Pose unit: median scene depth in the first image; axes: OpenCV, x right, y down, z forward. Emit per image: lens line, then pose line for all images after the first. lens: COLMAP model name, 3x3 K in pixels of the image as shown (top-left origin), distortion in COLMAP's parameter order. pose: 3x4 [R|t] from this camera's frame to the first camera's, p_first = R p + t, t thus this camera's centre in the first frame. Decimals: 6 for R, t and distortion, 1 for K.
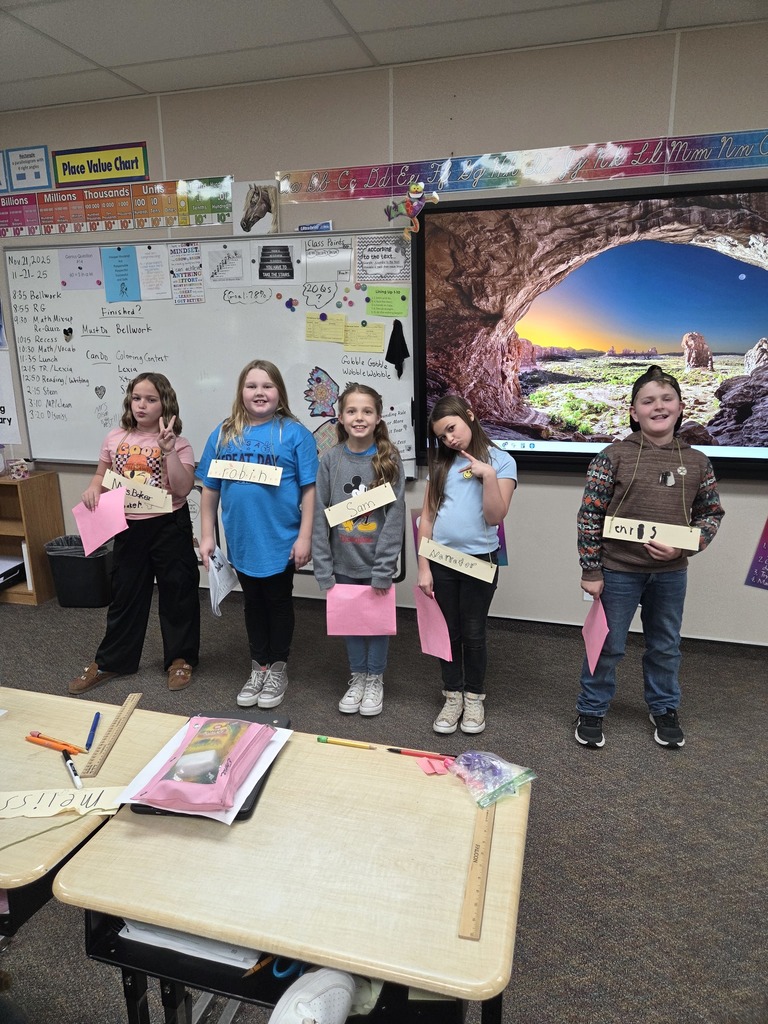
lens RADIAL K [[658.8, 0, 384.0], [0, 658.8, 512.0], [0, 0, 1]] dist [0.059292, -0.055000]
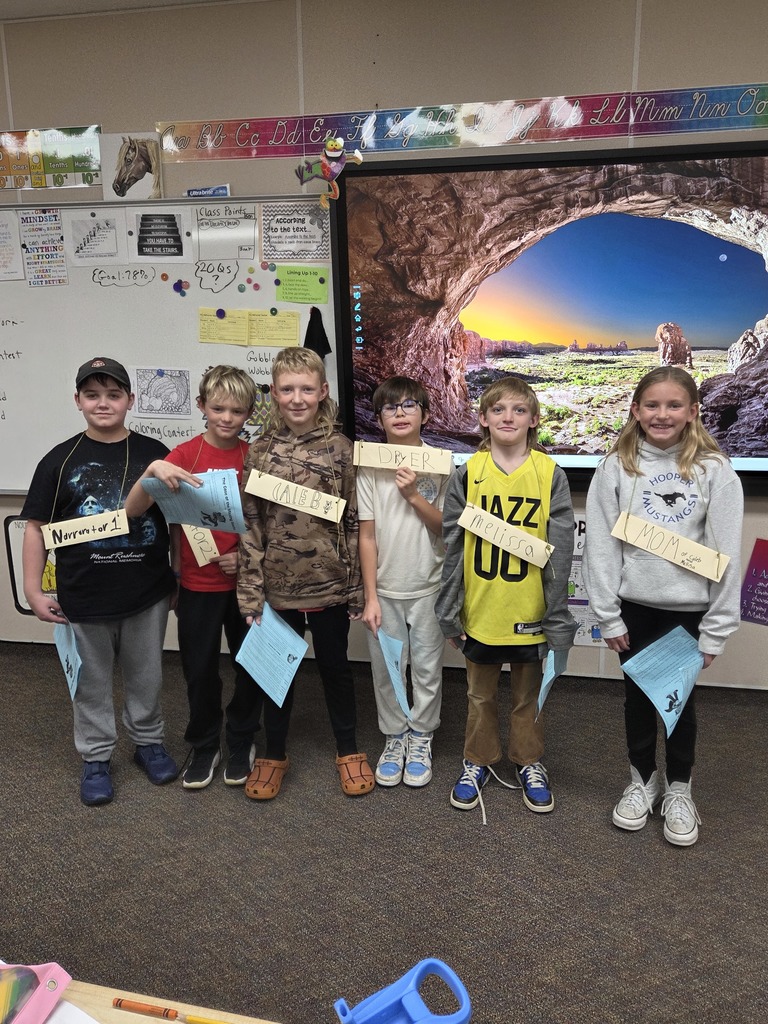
lens RADIAL K [[741.1, 0, 384.0], [0, 741.1, 512.0], [0, 0, 1]] dist [0.055927, -0.052493]
pose [[0.993955, -0.025580, 0.106770, 0.000360], [0.027816, 0.999423, -0.019505, -0.021487], [-0.106209, 0.022357, 0.994092, 0.099416]]
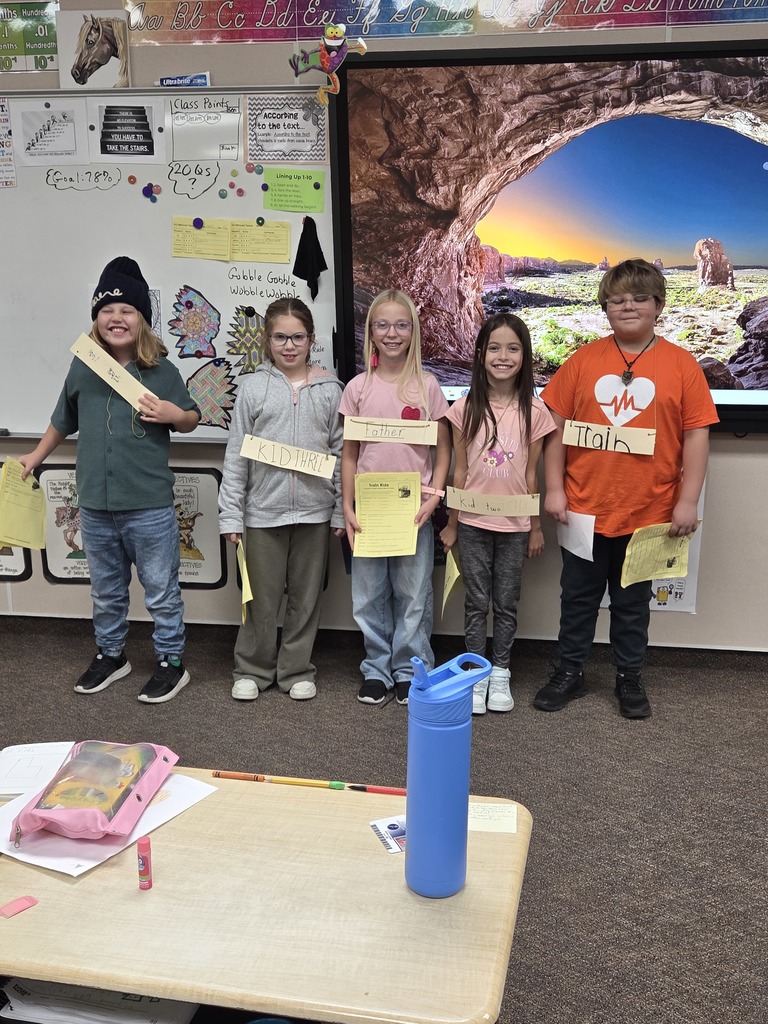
lens RADIAL K [[1023.9, 0, 390.1], [0, 1023.9, 524.8], [0, 0, 1]] dist [0.063464, -0.068913]
pose [[0.991001, -0.028461, 0.130794, -0.051161], [0.027463, 0.999578, 0.009426, 0.031092], [-0.131007, -0.005749, 0.991365, -0.105278]]
